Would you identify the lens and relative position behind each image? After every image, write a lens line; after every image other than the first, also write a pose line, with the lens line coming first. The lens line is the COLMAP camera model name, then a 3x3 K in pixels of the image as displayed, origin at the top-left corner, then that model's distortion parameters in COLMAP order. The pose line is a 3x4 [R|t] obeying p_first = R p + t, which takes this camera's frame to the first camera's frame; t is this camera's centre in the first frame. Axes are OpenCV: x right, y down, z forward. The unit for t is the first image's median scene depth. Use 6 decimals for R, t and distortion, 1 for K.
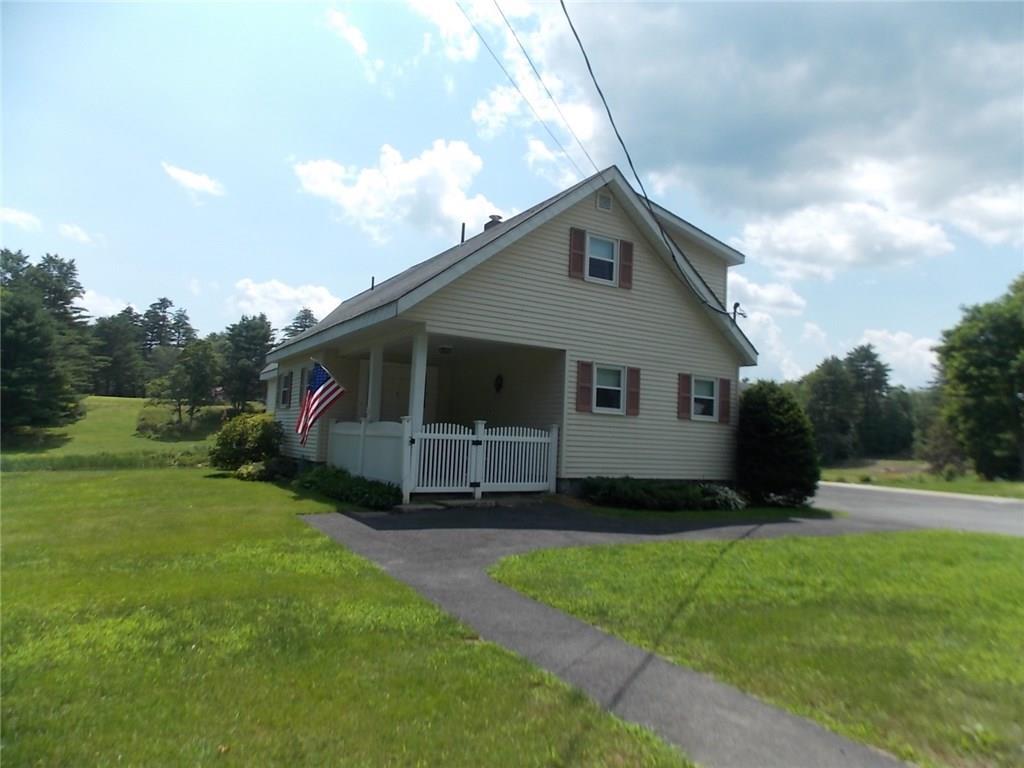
lens RADIAL K [[674.1, 0, 512.0], [0, 674.1, 384.0], [0, 0, 1]] dist [0.002267, -0.003130]
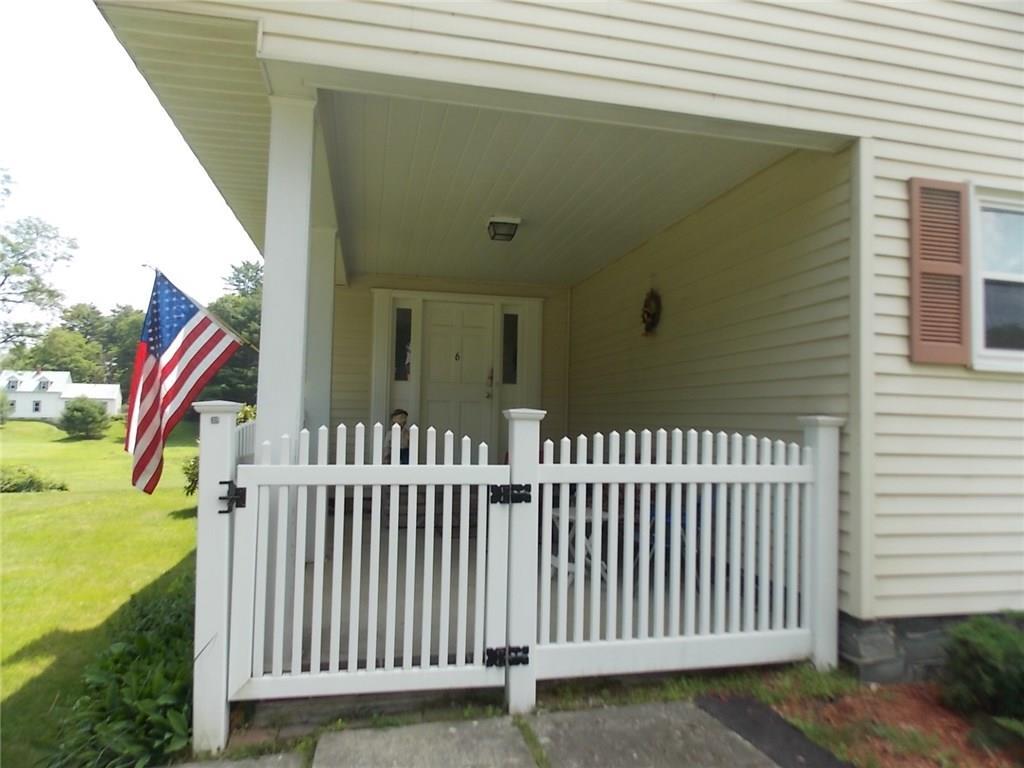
lens RADIAL K [[668.0, 0, 530.5], [0, 668.0, 386.8], [0, 0, 1]] dist [0.016758, -0.000578]
pose [[0.951983, -0.034635, -0.304186, 0.033315], [0.041448, 0.999013, 0.015967, 0.039227], [0.303333, -0.027808, 0.952479, 0.710838]]
